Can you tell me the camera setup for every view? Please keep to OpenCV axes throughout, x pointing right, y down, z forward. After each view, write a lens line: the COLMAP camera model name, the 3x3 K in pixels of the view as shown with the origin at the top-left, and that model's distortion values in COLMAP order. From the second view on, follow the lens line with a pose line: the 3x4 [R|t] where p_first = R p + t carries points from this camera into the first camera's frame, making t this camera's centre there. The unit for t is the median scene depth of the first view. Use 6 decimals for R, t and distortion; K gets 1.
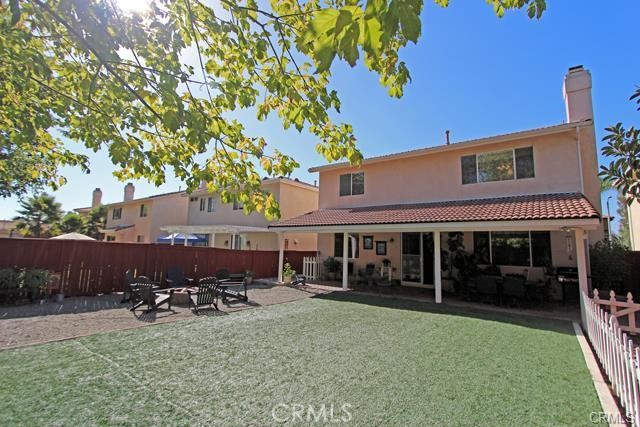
lens RADIAL K [[297.9, 0, 322.3], [0, 297.9, 210.1], [0, 0, 1]] dist [-0.011441, 0.000827]
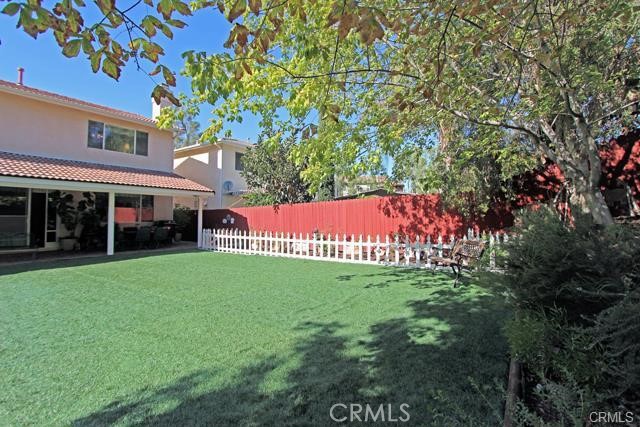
lens RADIAL K [[297.9, 0, 322.3], [0, 297.9, 210.1], [0, 0, 1]] dist [-0.011441, 0.000827]
pose [[-0.018889, 0.002649, 0.999818, -0.513305], [-0.121207, 0.992615, -0.004919, 0.033671], [-0.992447, -0.121278, -0.018429, 0.162964]]
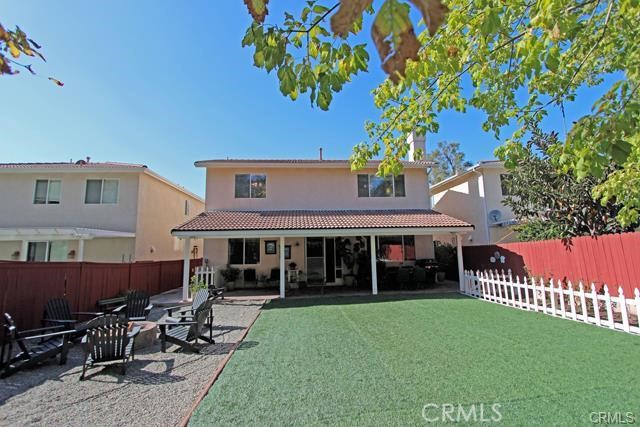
lens RADIAL K [[297.9, 0, 322.3], [0, 297.9, 210.1], [0, 0, 1]] dist [-0.011441, 0.000827]
pose [[0.752063, 0.054099, 0.656867, -0.396020], [-0.041019, 0.998535, -0.035275, 0.014679], [-0.657813, -0.000415, 0.753181, 0.157223]]
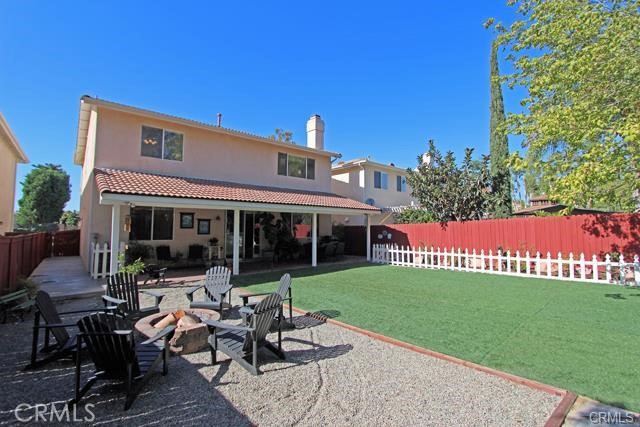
lens RADIAL K [[297.9, 0, 322.3], [0, 297.9, 210.1], [0, 0, 1]] dist [-0.011441, 0.000827]
pose [[0.206896, 0.038432, 0.977608, -0.630466], [-0.112493, 0.993536, -0.015251, 0.053151], [-0.971874, -0.106818, 0.209882, 0.486178]]
